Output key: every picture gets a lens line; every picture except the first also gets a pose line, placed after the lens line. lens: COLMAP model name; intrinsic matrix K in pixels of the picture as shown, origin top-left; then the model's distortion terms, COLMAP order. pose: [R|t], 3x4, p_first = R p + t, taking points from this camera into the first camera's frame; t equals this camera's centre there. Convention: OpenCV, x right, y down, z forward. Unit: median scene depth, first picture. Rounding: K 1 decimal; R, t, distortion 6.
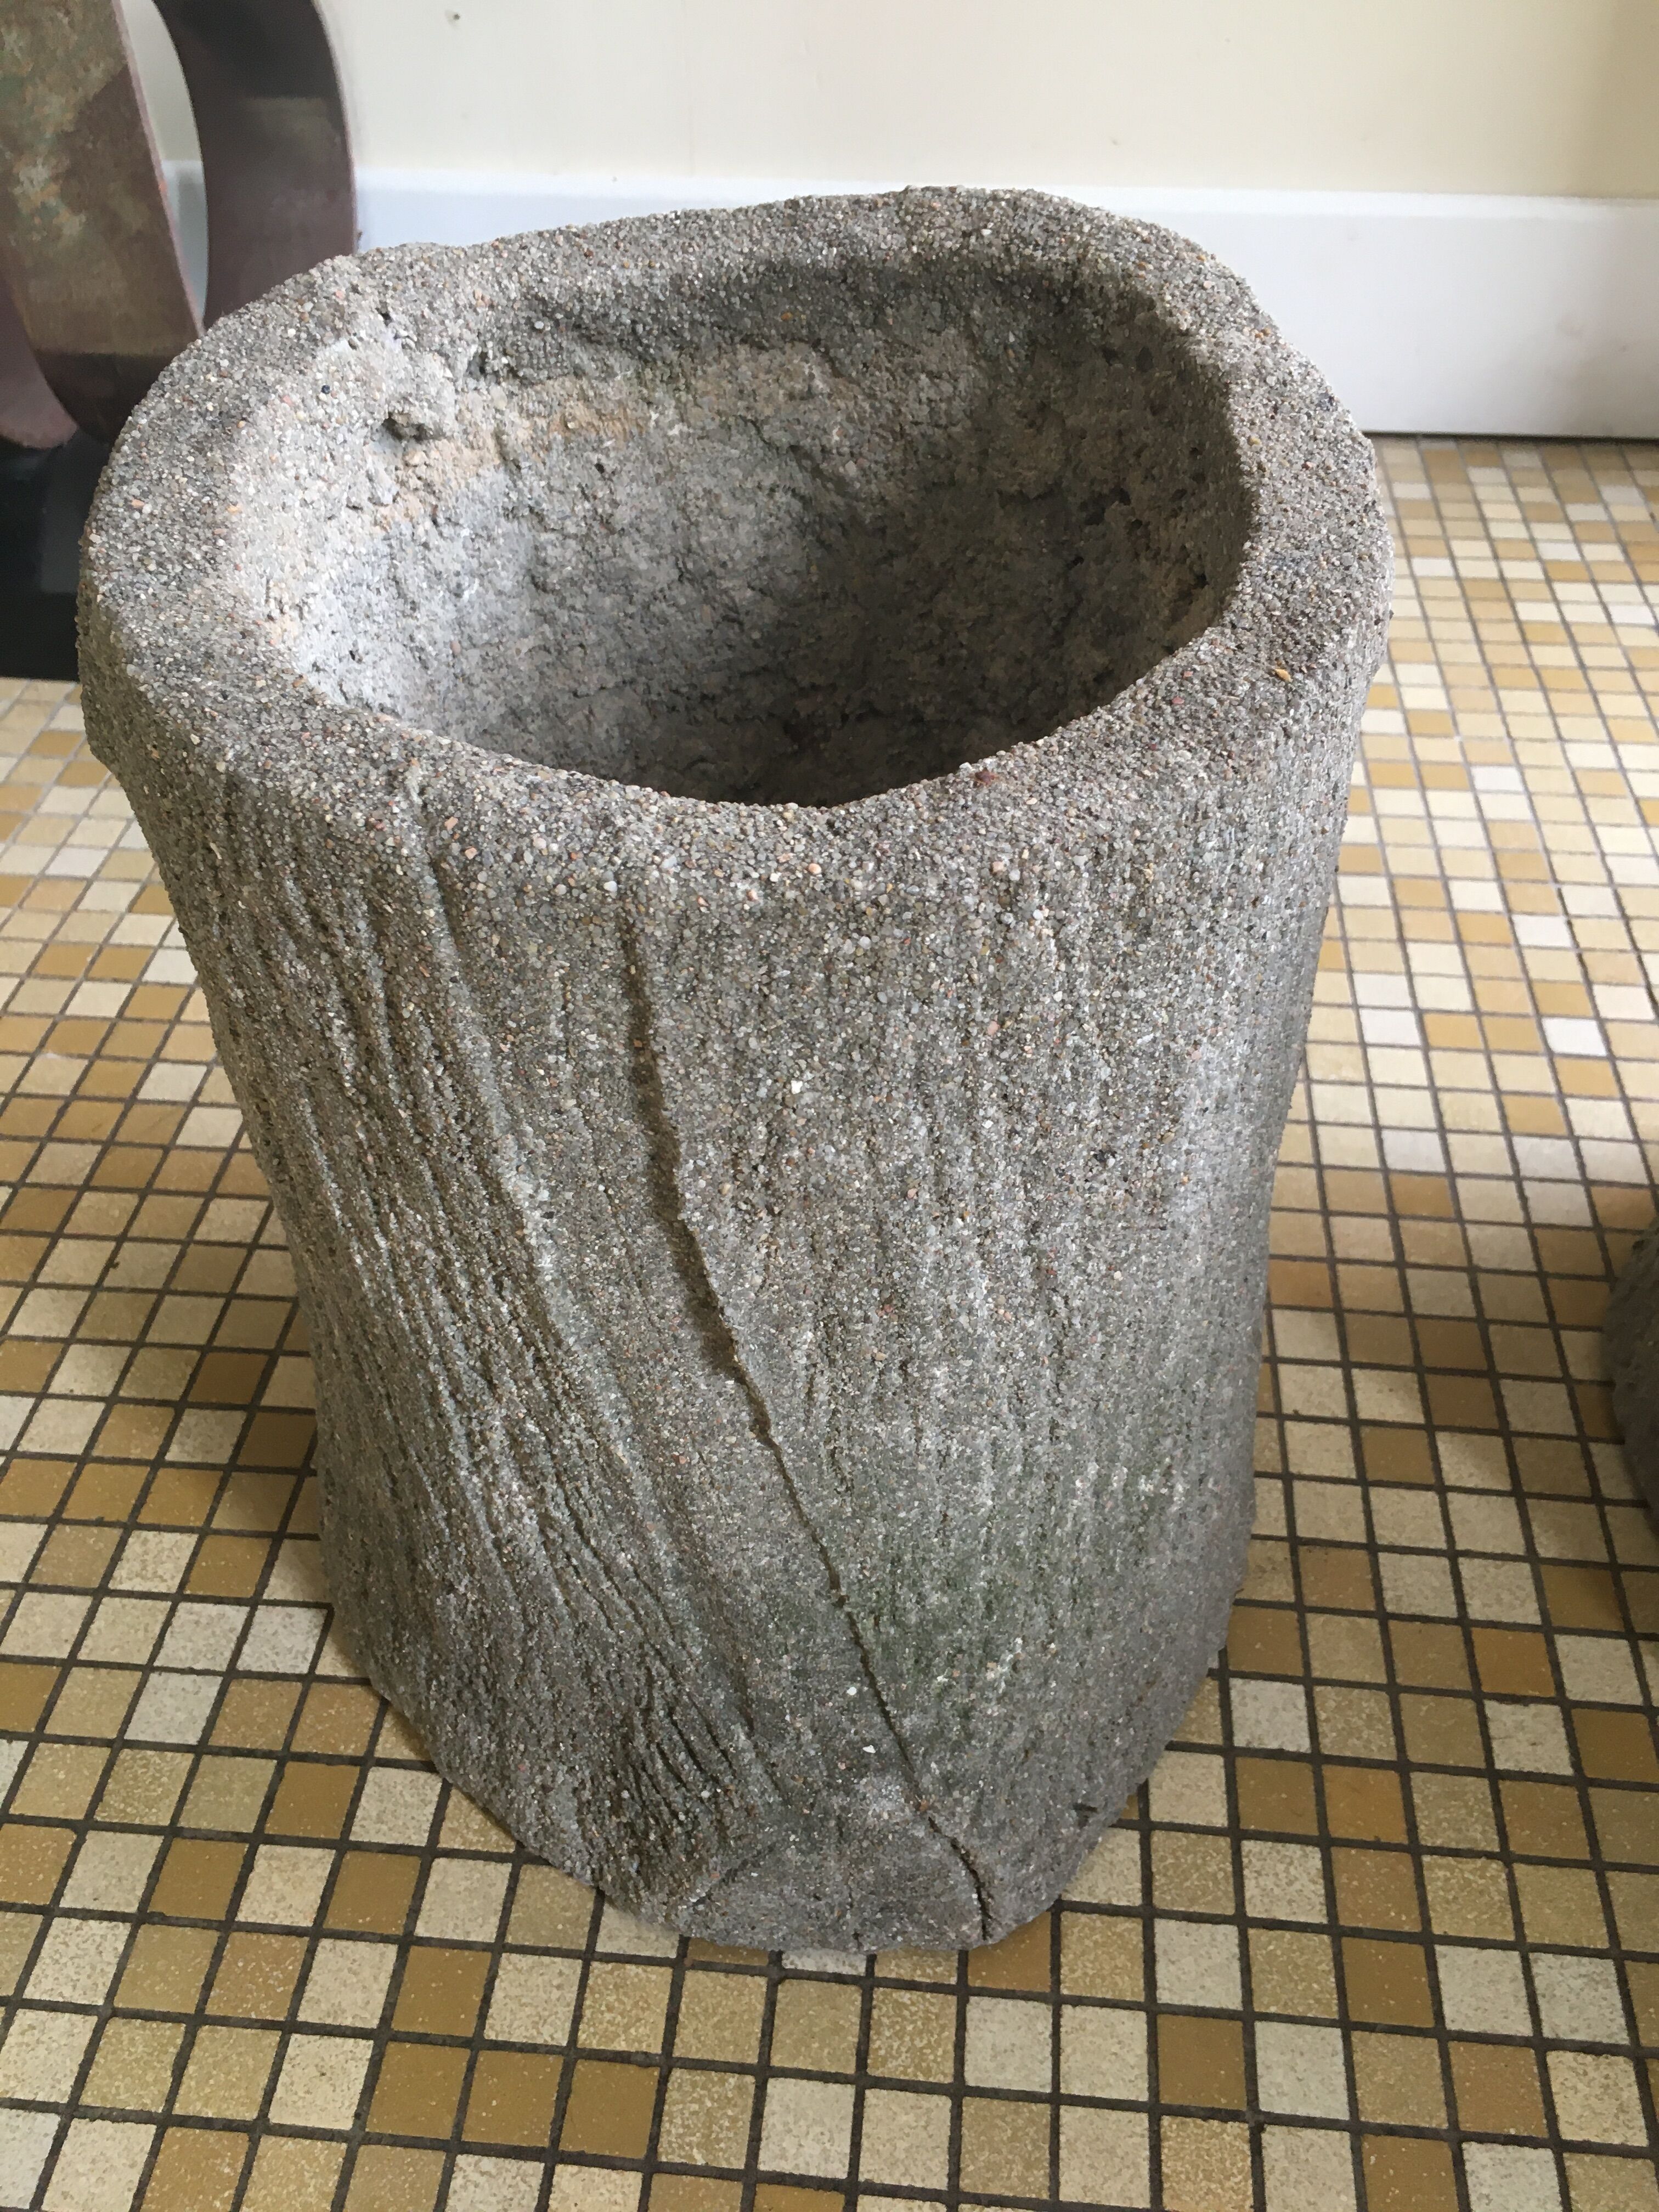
lens RADIAL K [[1885.1, 0, 838.5], [0, 1885.1, 1111.1], [0, 0, 1]] dist [0.076605, -0.114806]
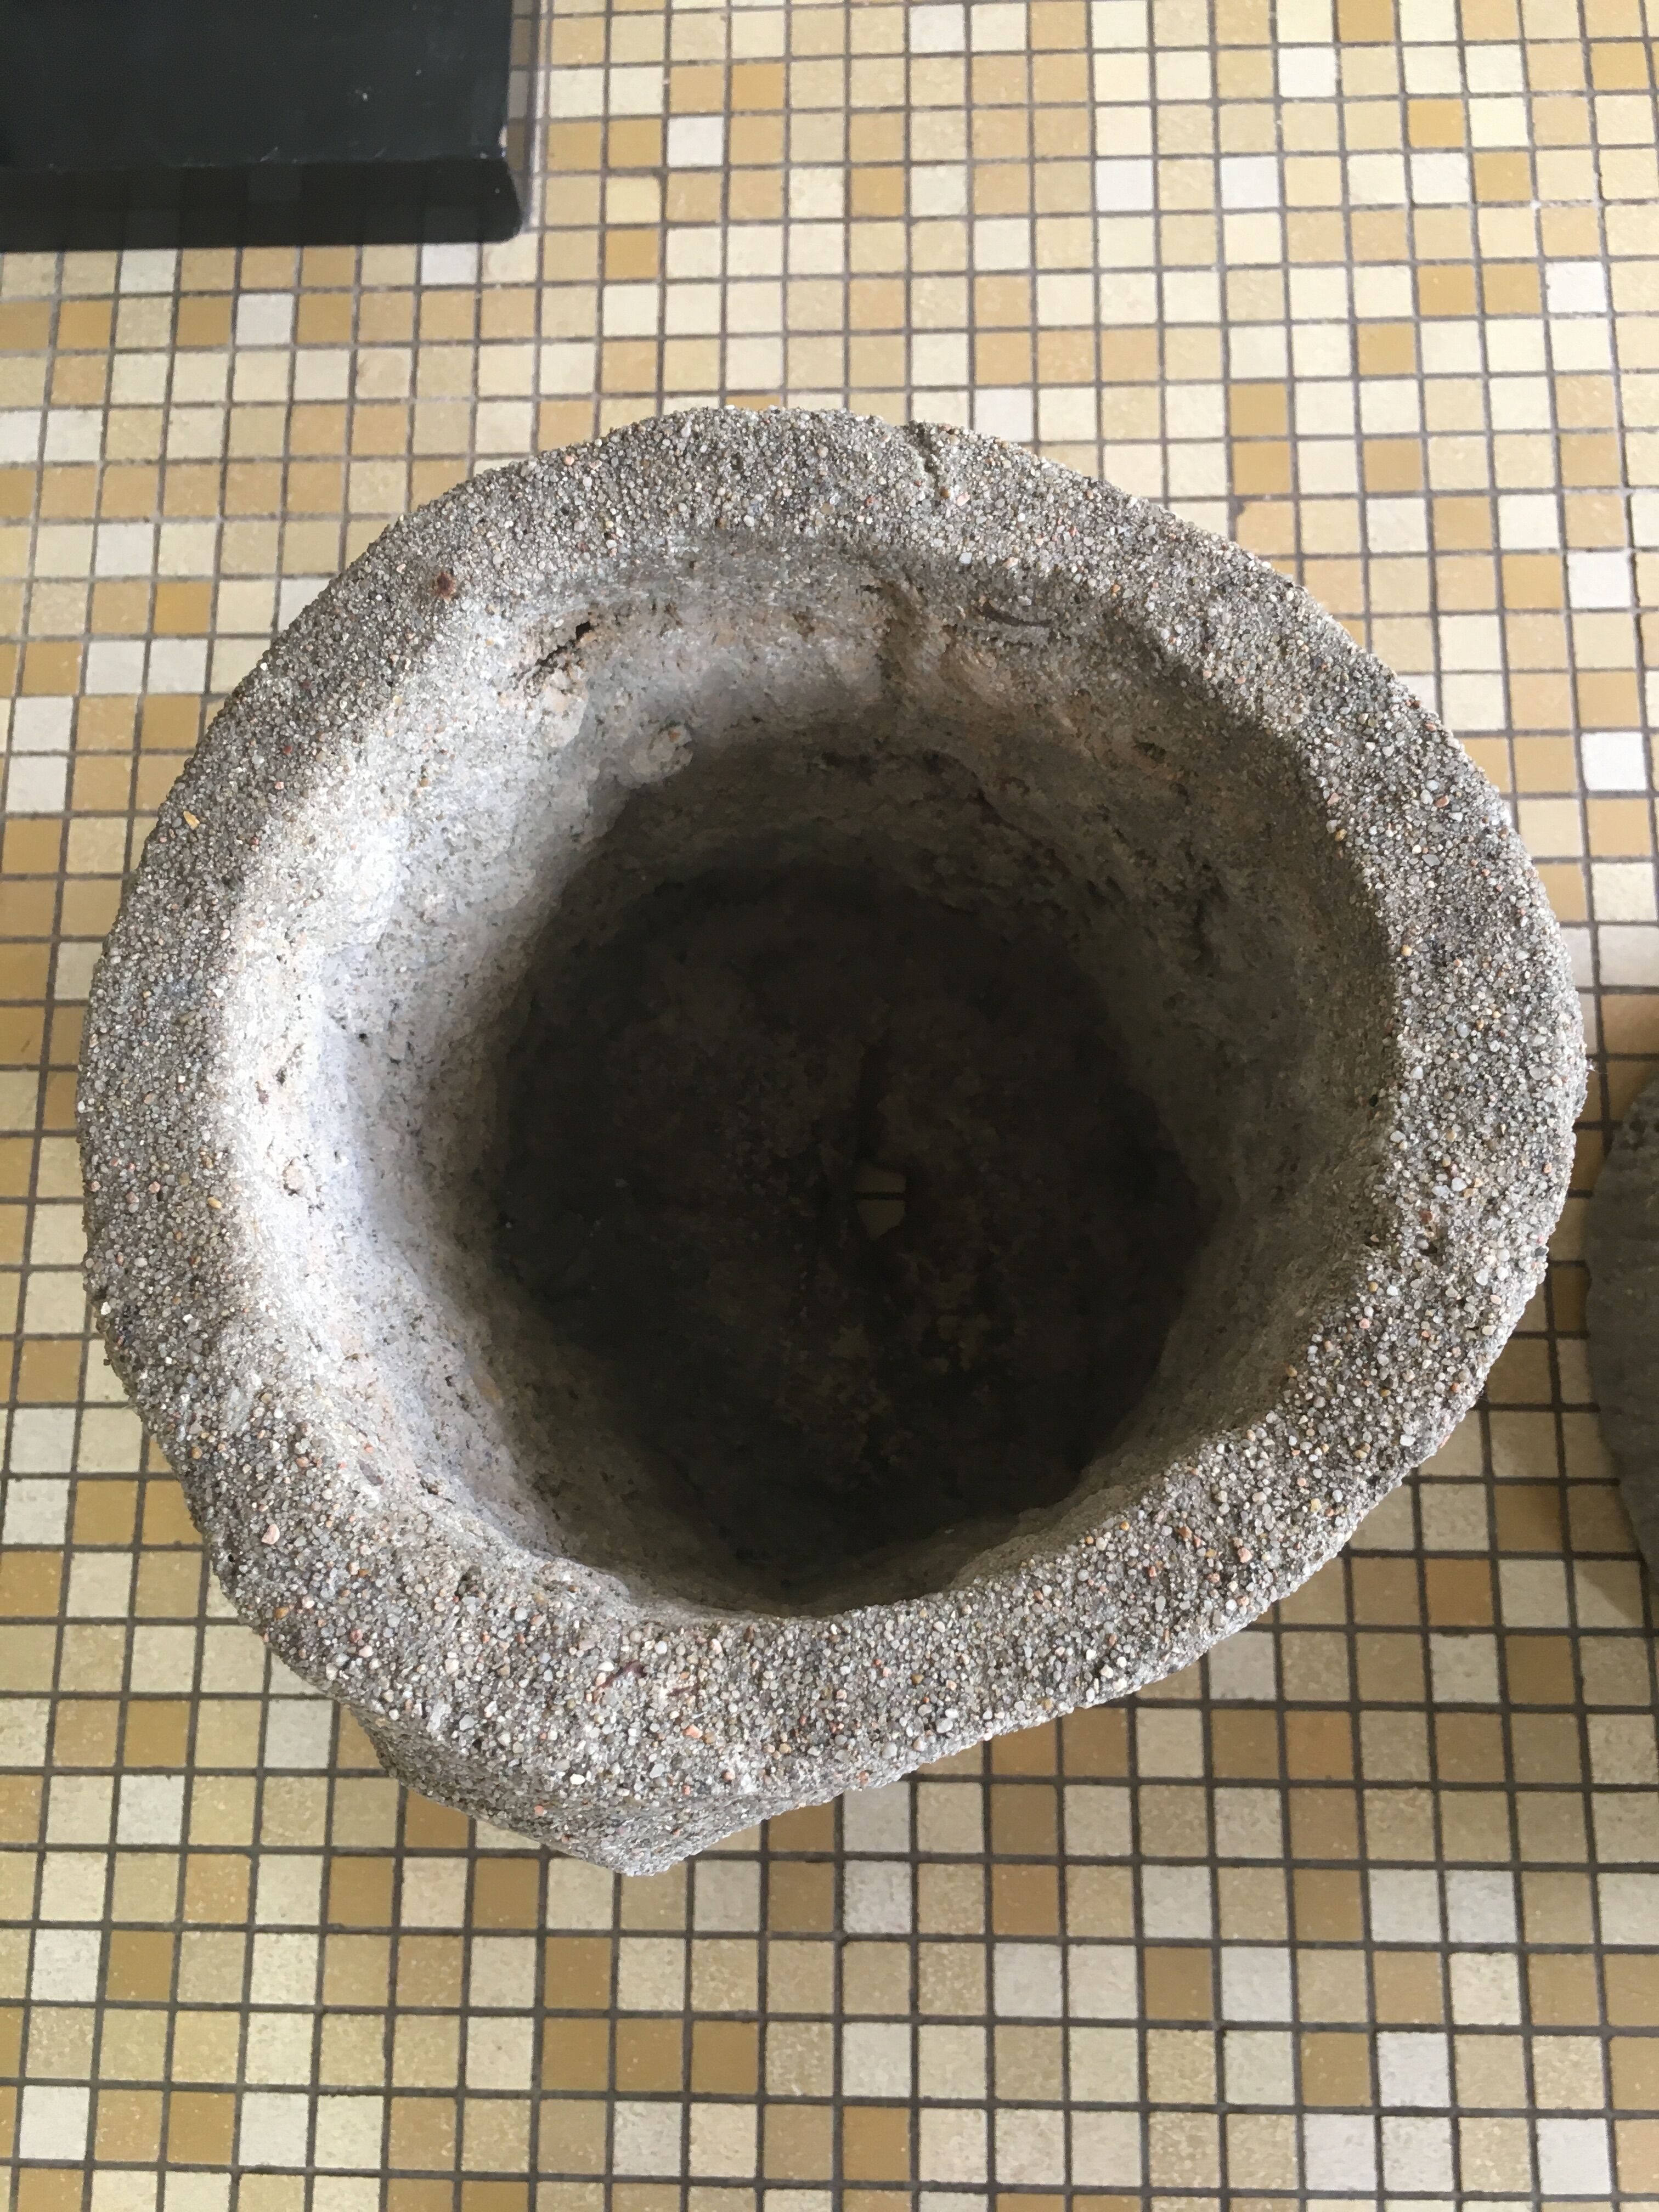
lens RADIAL K [[1885.1, 0, 843.2], [0, 1885.1, 1083.3], [0, 0, 1]] dist [0.076605, -0.114806]
pose [[0.995493, -0.092700, -0.020009, 0.044048], [0.087088, 0.810079, 0.579816, -0.693611], [-0.037540, -0.578946, 0.814501, 0.290995]]
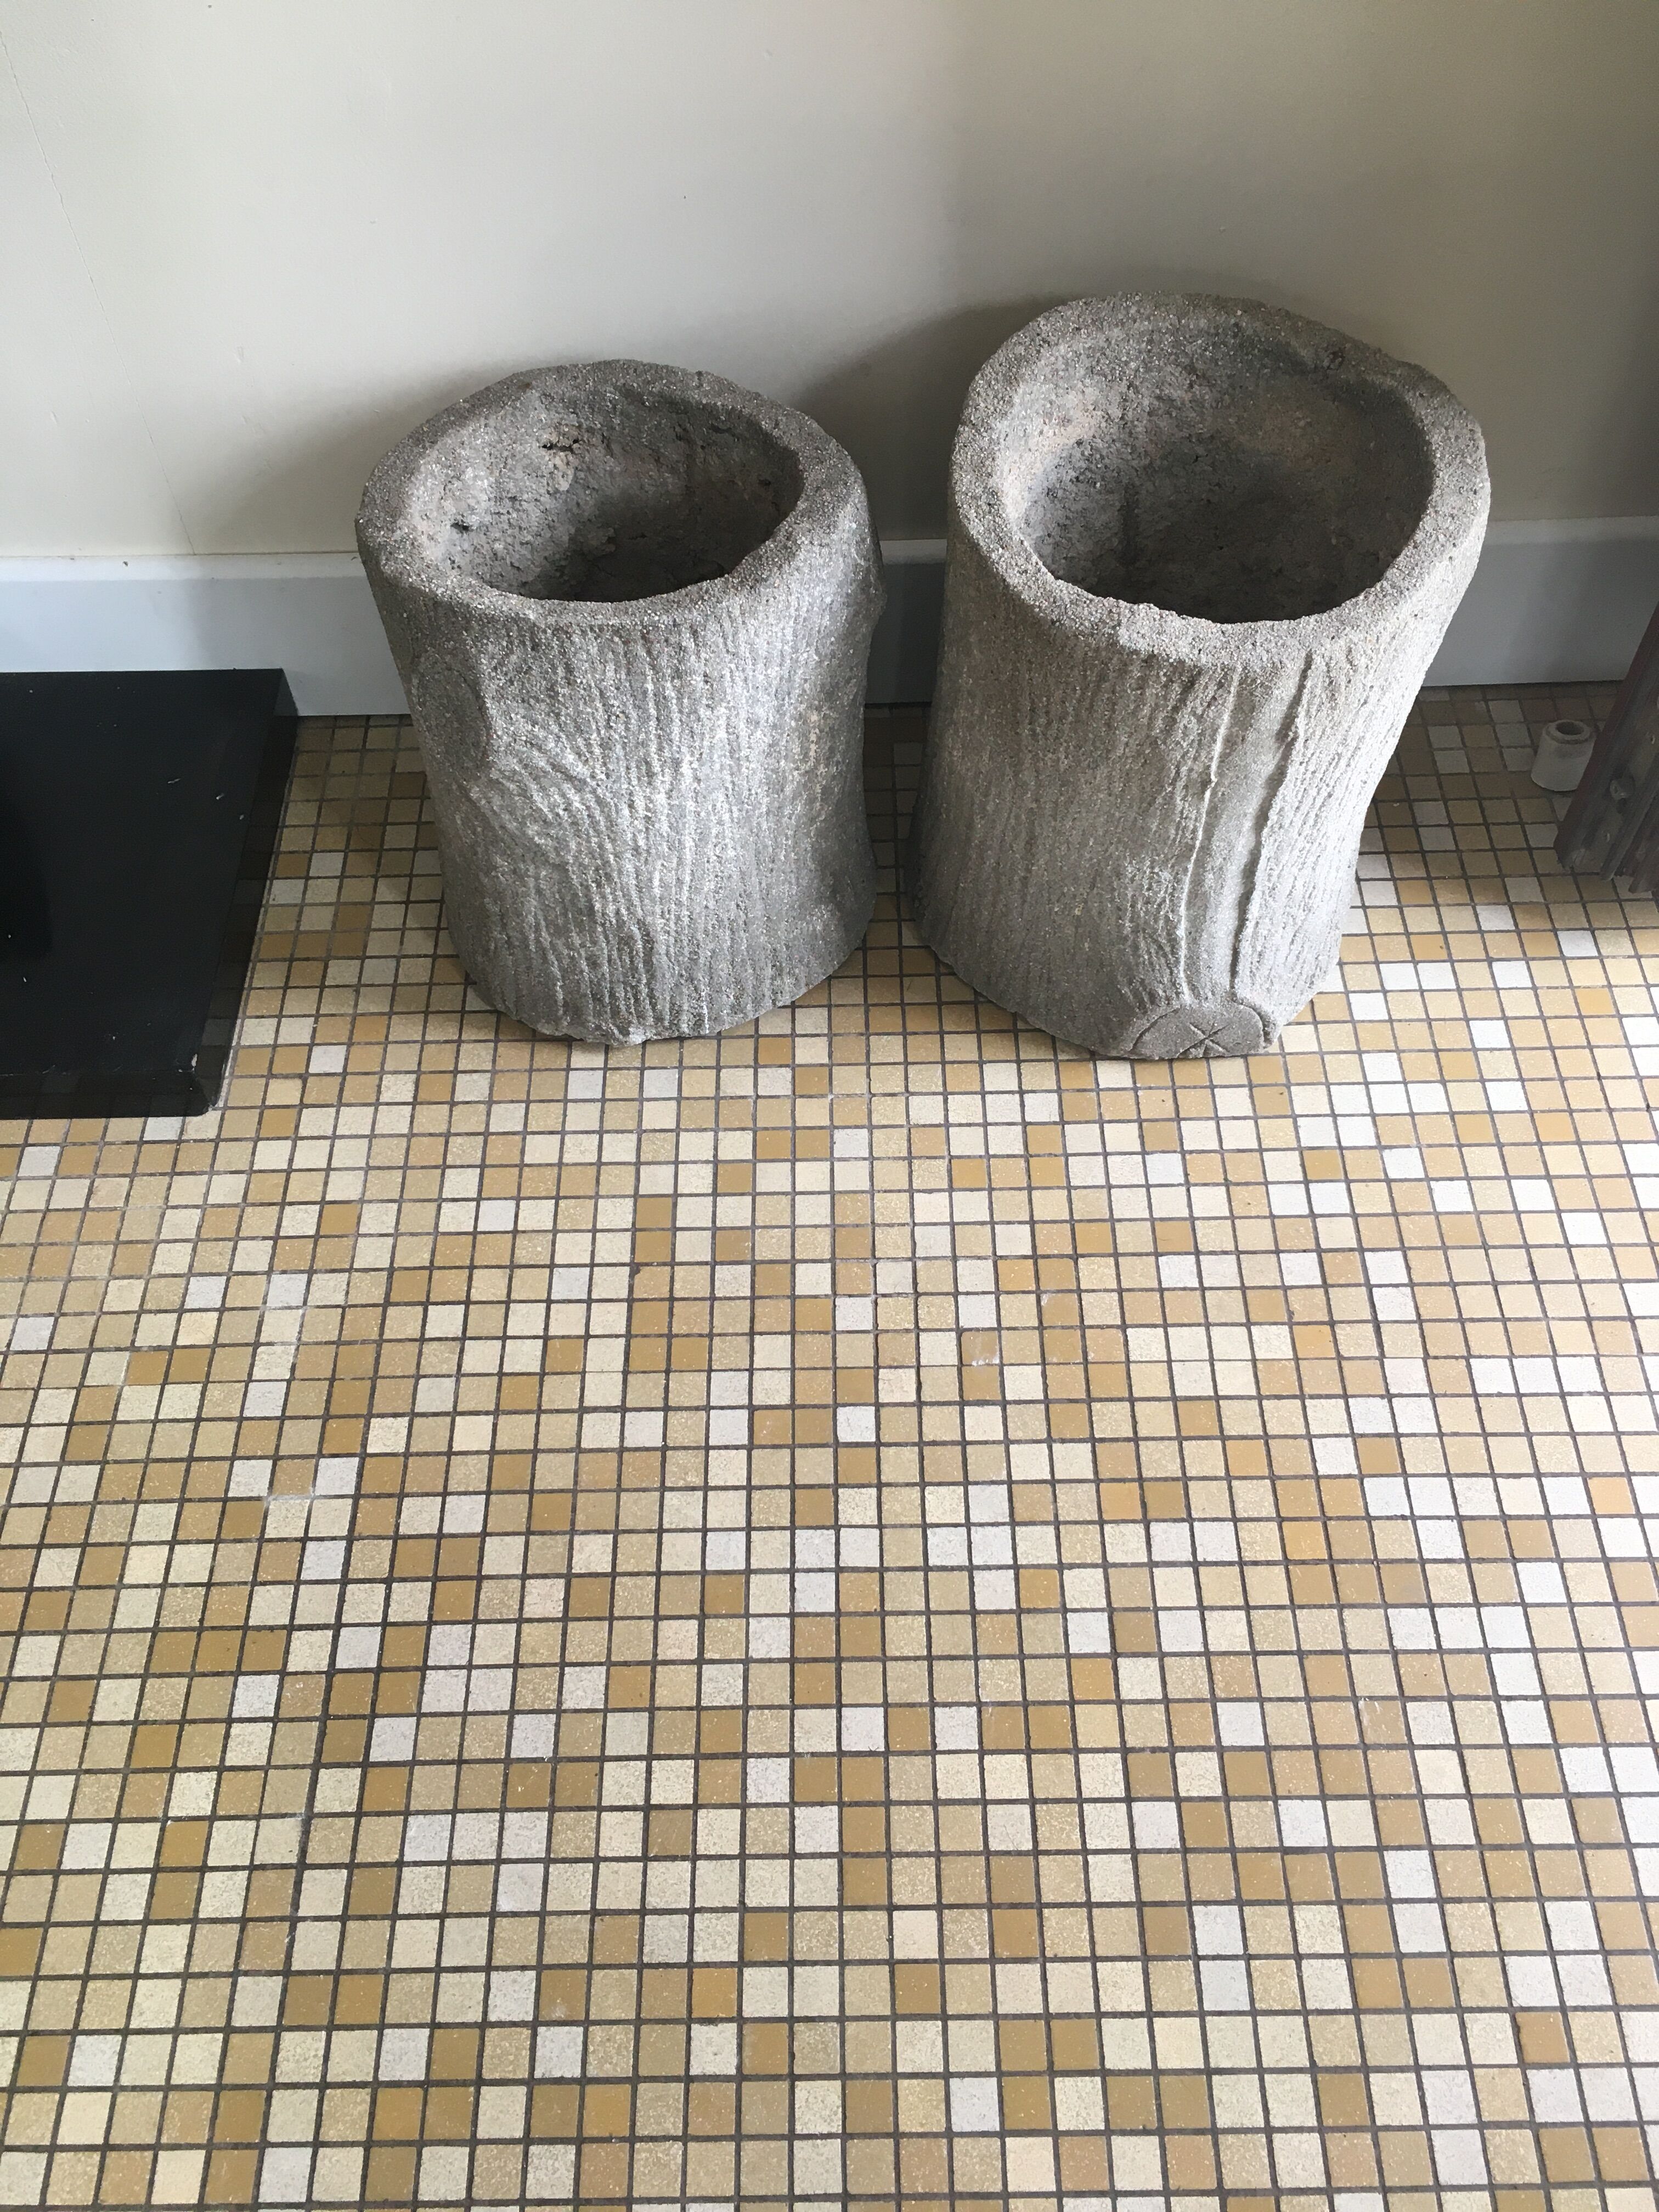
lens RADIAL K [[1885.1, 0, 835.0], [0, 1885.1, 1090.0], [0, 0, 1]] dist [0.076605, -0.114806]
pose [[0.994626, -0.092650, 0.046198, 0.488357], [0.080656, 0.973214, 0.215291, -0.863141], [-0.064907, -0.210408, 0.975457, -0.460907]]
